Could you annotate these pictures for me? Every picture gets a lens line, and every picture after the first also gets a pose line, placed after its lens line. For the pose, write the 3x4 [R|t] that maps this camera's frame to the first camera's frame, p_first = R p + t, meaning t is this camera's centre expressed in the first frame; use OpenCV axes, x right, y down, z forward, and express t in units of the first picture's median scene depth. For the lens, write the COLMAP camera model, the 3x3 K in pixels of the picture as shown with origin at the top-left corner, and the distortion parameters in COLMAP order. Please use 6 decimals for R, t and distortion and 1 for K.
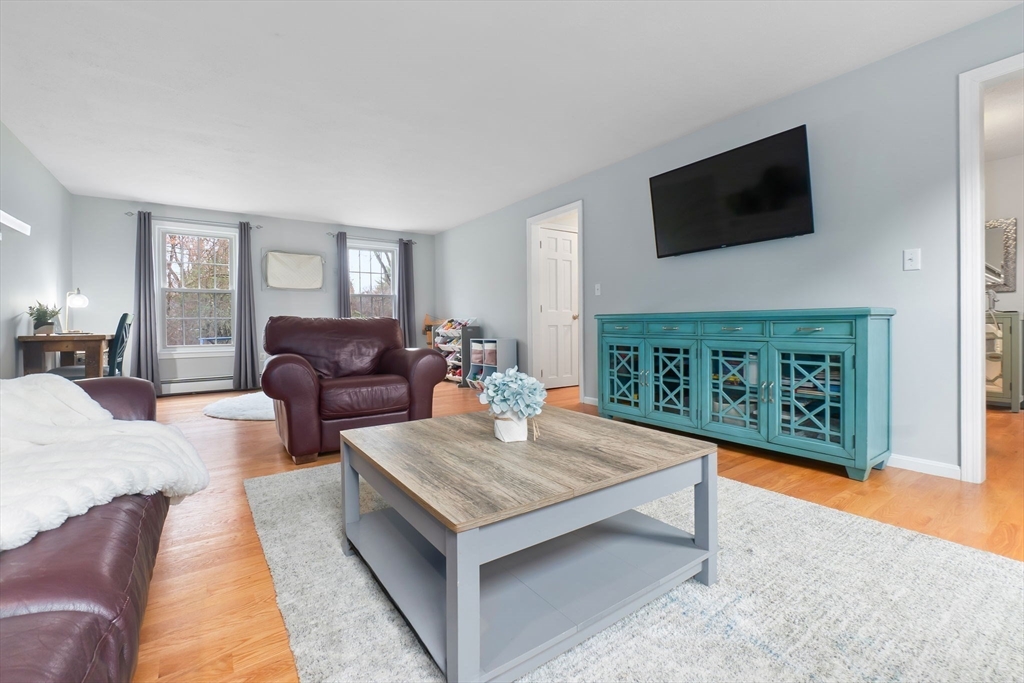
lens RADIAL K [[451.2, 0, 503.6], [0, 451.2, 323.7], [0, 0, 1]] dist [-0.000877, -0.000253]
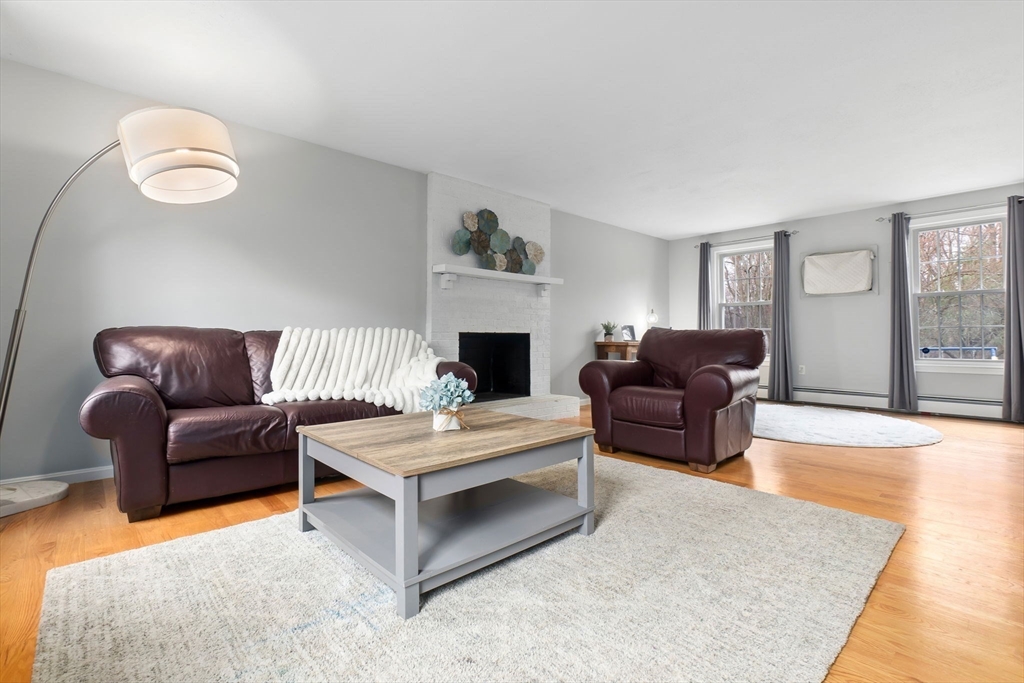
lens RADIAL K [[476.3, 0, 510.6], [0, 476.3, 332.8], [0, 0, 1]] dist [0.003707, 0.001218]
pose [[0.128851, 0.004618, -0.991653, 0.380518], [-0.002461, 0.999988, 0.004337, -0.005867], [0.991661, 0.001882, 0.128861, 0.281007]]
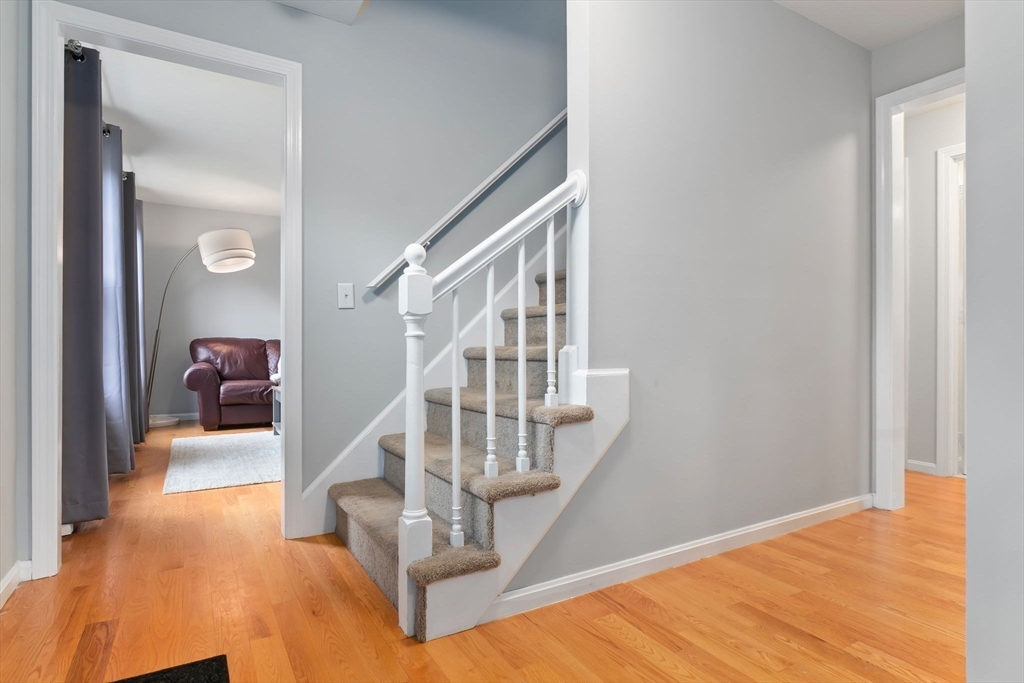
lens RADIAL K [[538.3, 0, 513.5], [0, 538.3, 340.7], [0, 0, 1]] dist [-0.006488, -0.000696]
pose [[-0.059506, 0.012264, -0.998153, 0.868567], [0.000409, 0.999925, 0.012262, -0.016771], [0.998228, 0.000322, -0.059507, 0.627498]]
